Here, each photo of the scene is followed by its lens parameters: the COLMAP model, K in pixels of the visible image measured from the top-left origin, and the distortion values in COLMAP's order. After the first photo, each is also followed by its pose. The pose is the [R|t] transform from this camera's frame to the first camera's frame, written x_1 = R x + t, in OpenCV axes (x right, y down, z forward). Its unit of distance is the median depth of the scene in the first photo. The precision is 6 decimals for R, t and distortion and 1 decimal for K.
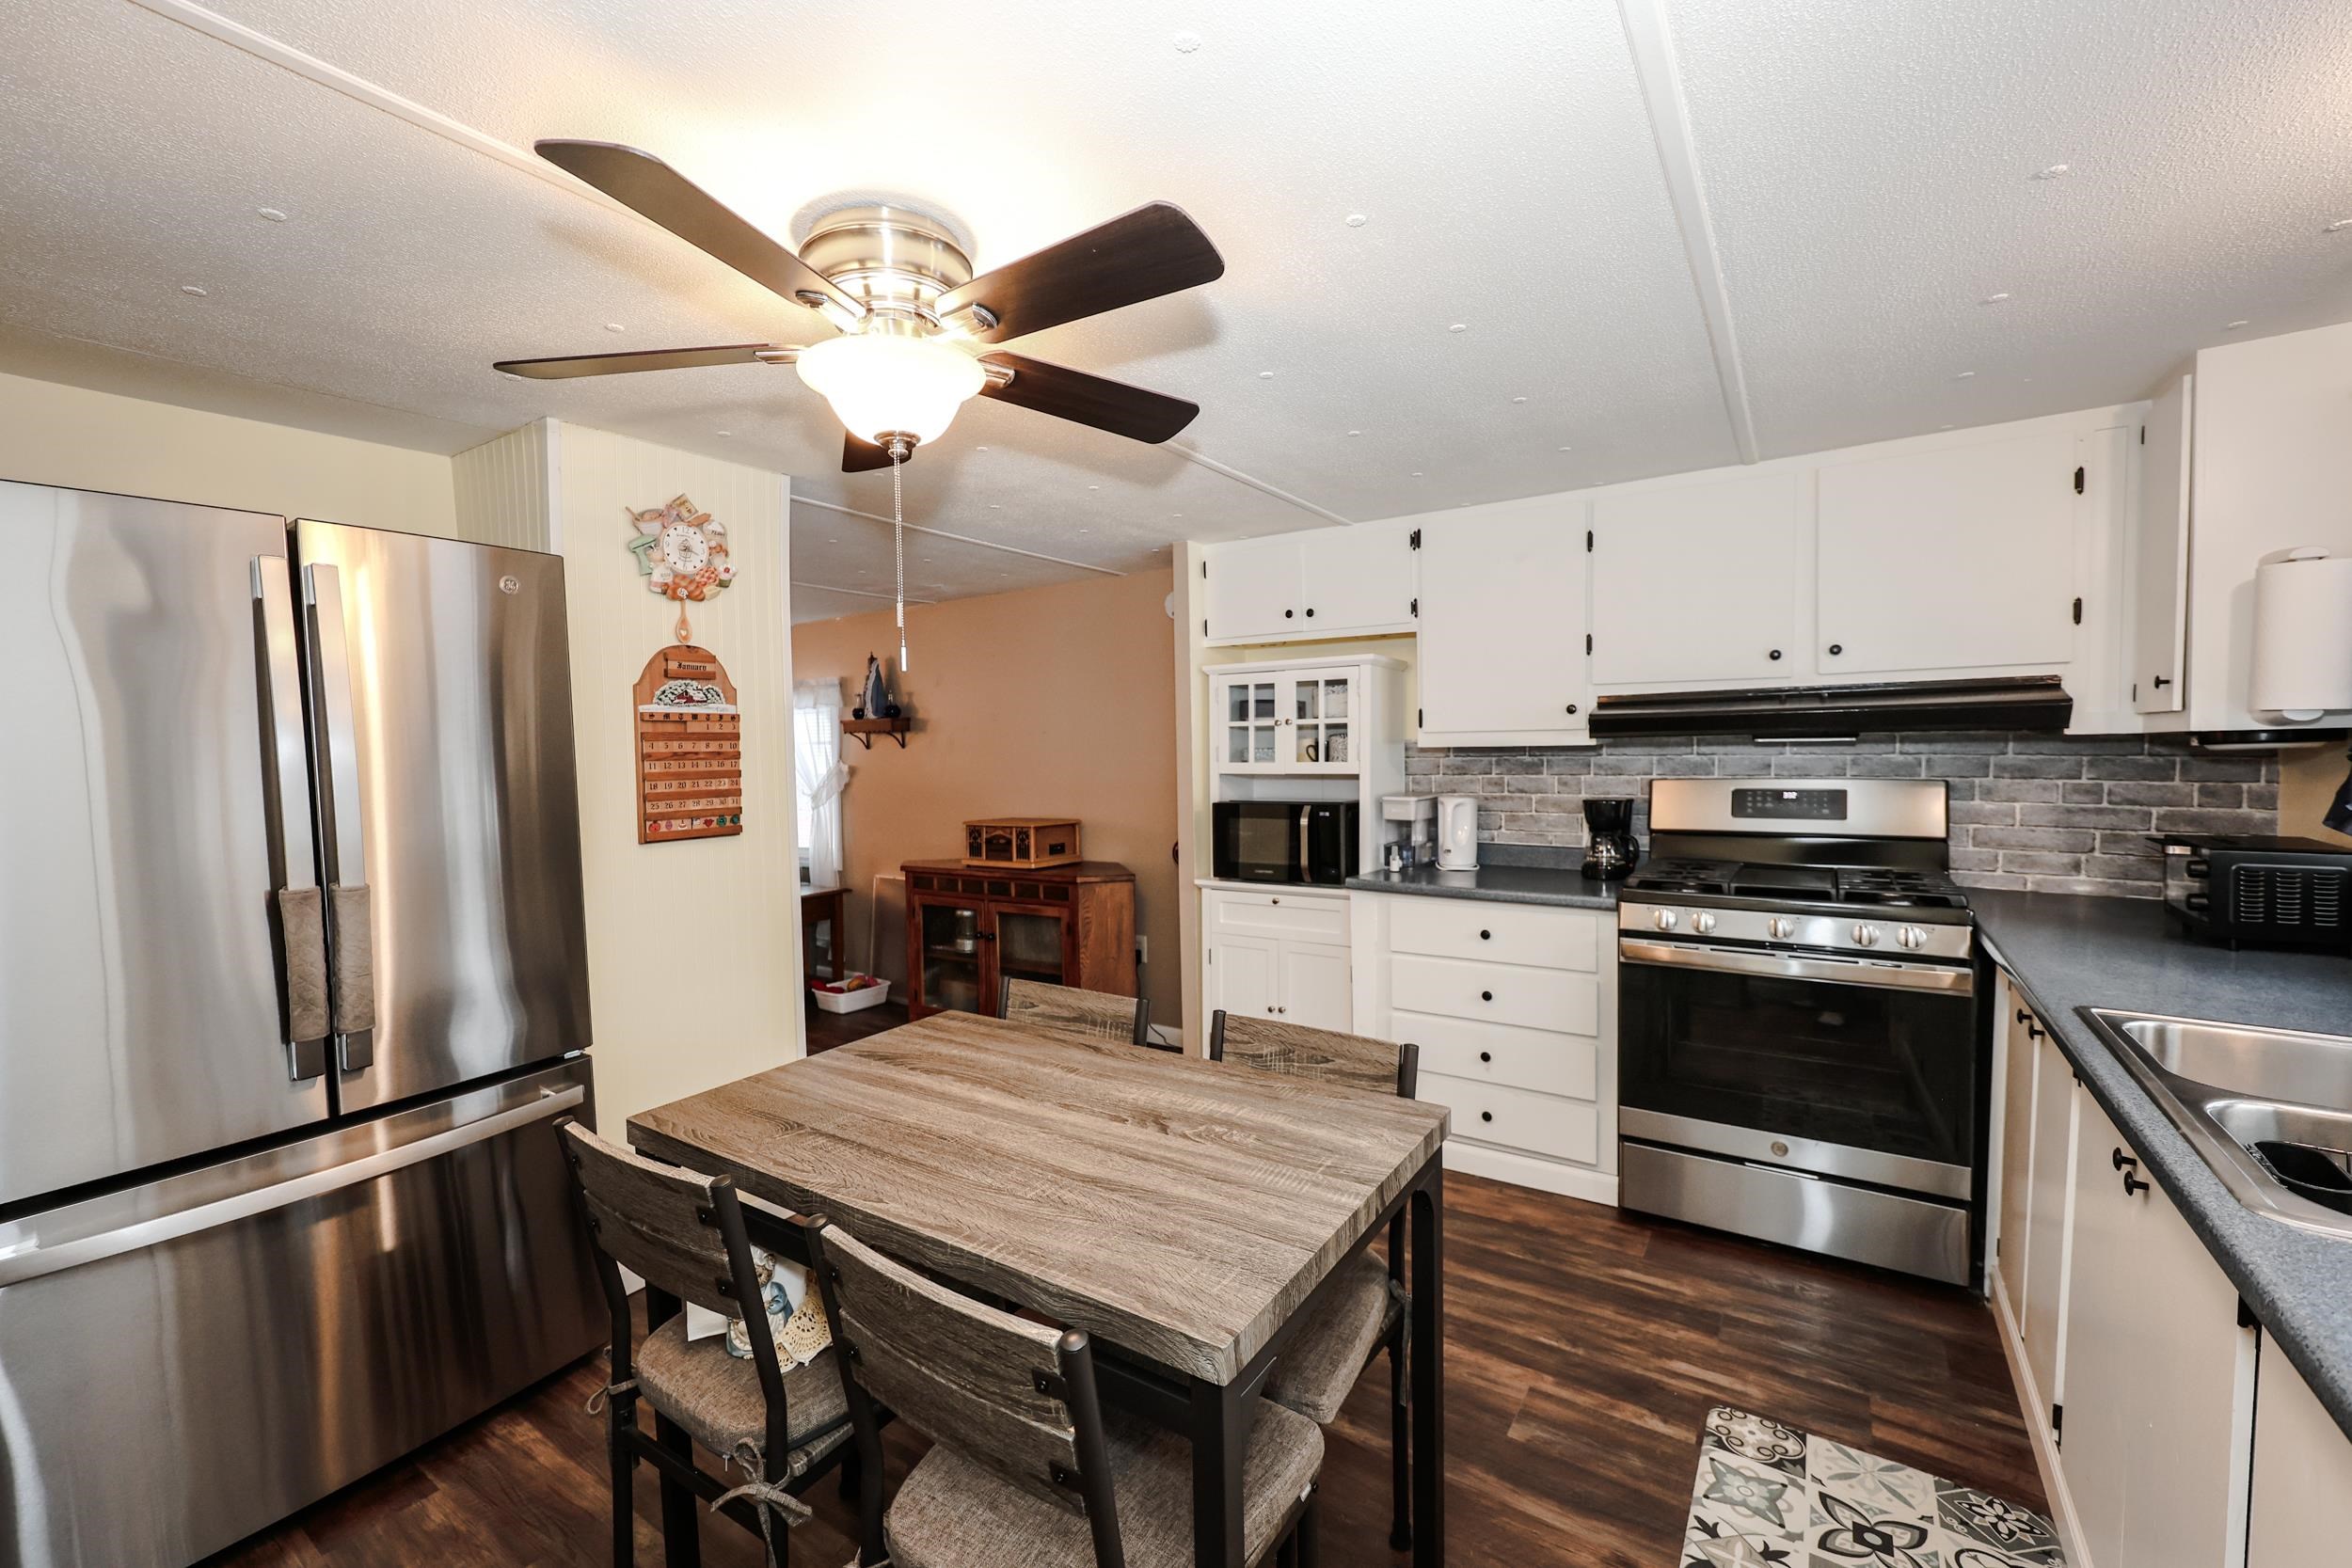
lens RADIAL K [[966.7, 0, 1176.0], [0, 966.7, 784.0], [0, 0, 1]] dist [0.001716, -0.000173]
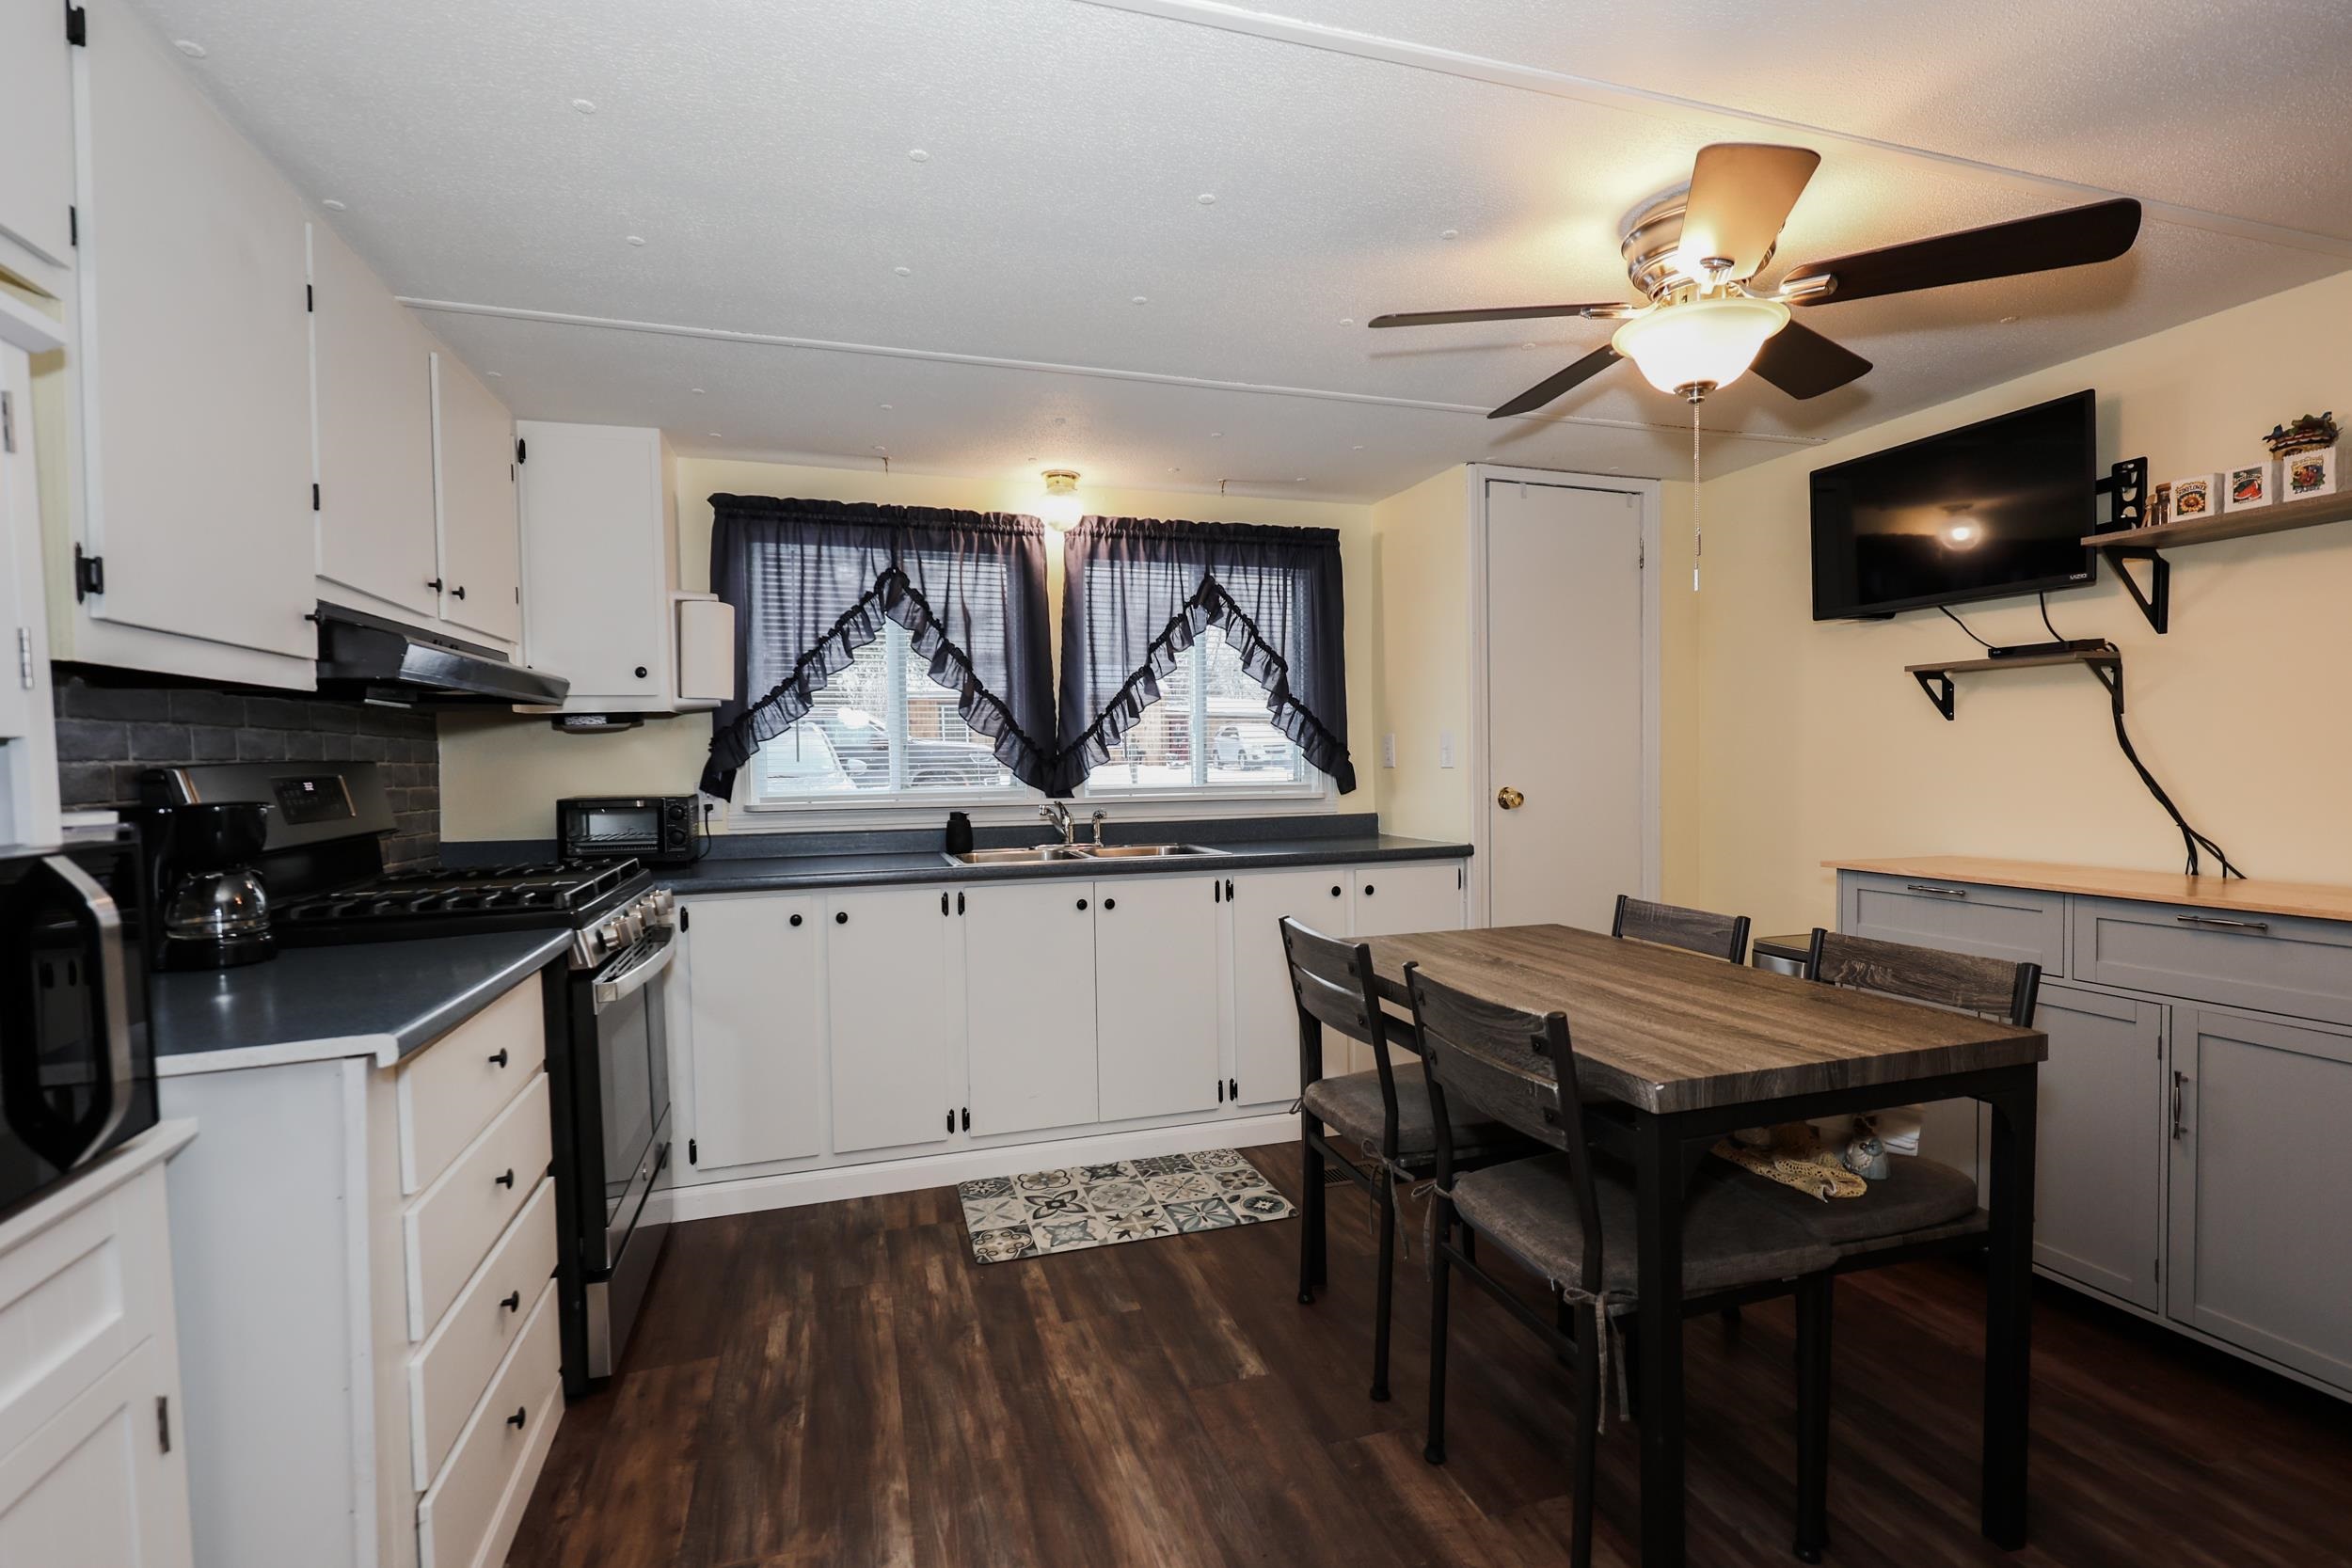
lens RADIAL K [[1072.3, 0, 1176.0], [0, 1072.3, 784.0], [0, 0, 1]] dist [-0.001576, -0.000337]
pose [[-0.781181, 0.012239, 0.624185, -0.348123], [0.057421, 0.996978, 0.052314, 0.007006], [-0.621659, 0.076708, -0.779523, 1.415045]]
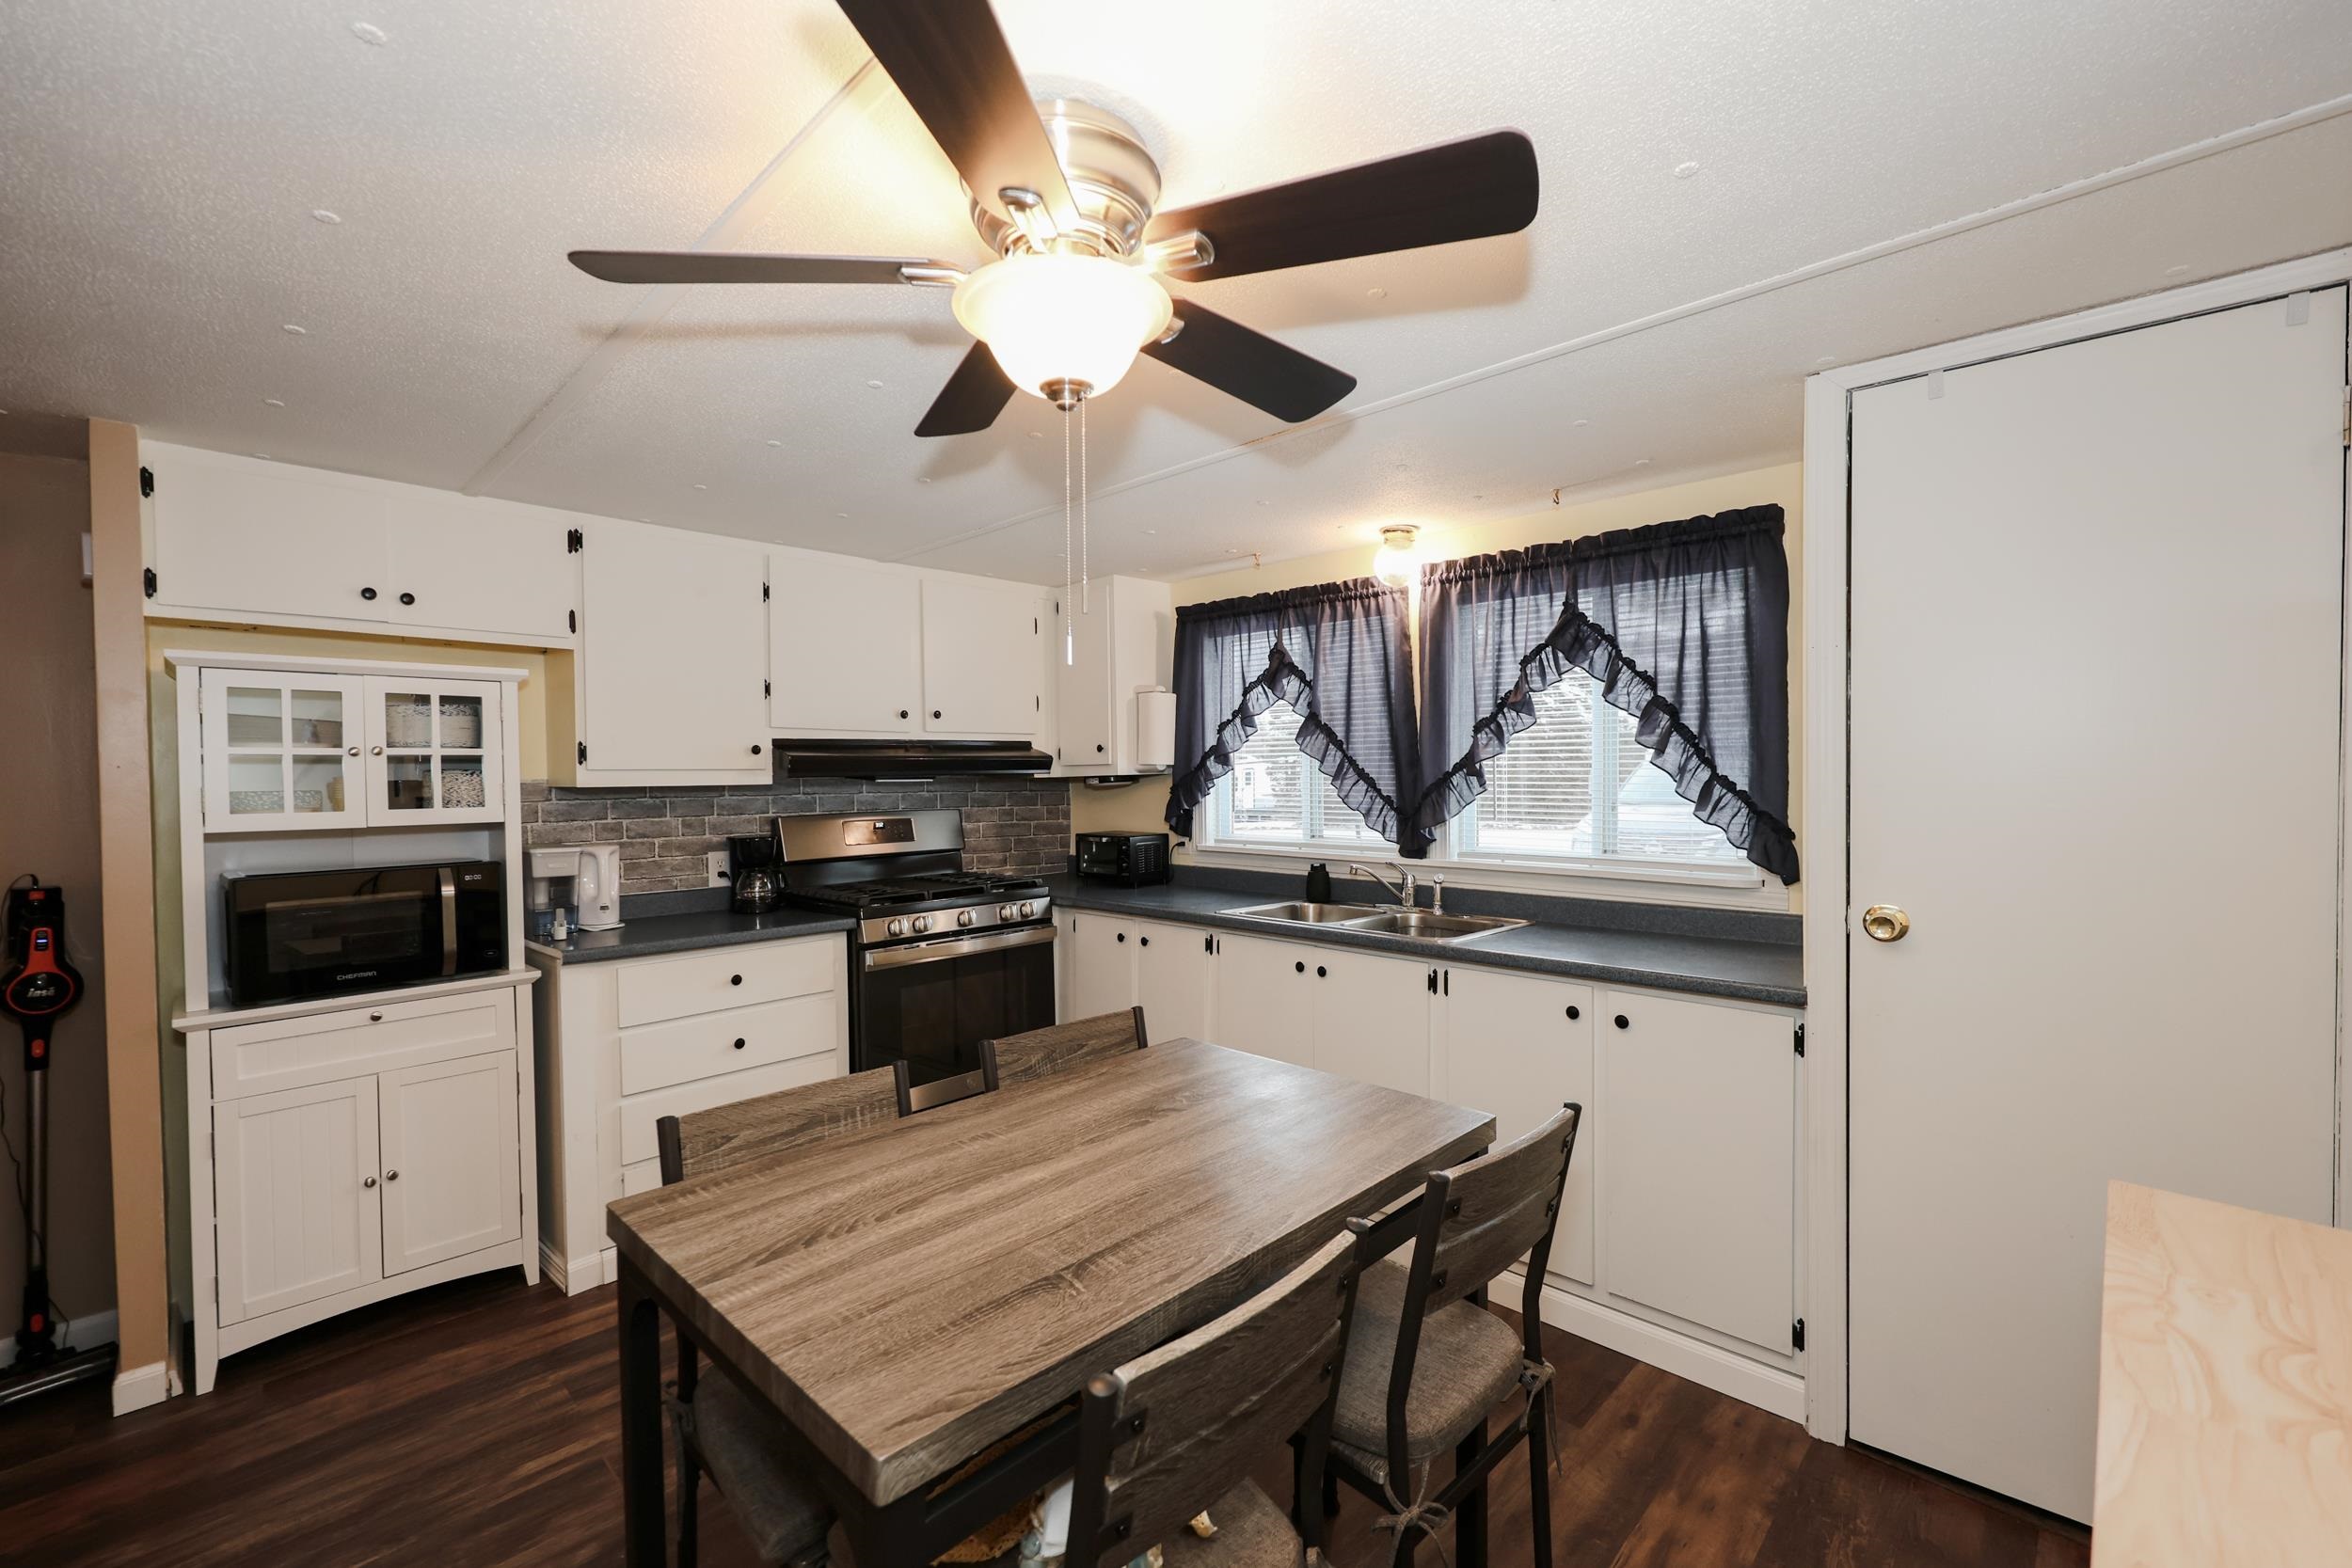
lens RADIAL K [[981.9, 0, 1162.1], [0, 981.9, 791.4], [0, 0, 1]] dist [-0.000807, -0.000489]
pose [[0.192190, 0.000601, 0.981358, -0.655315], [0.052586, 0.998557, -0.010910, 0.001872], [-0.979948, 0.053702, 0.191881, 0.454203]]
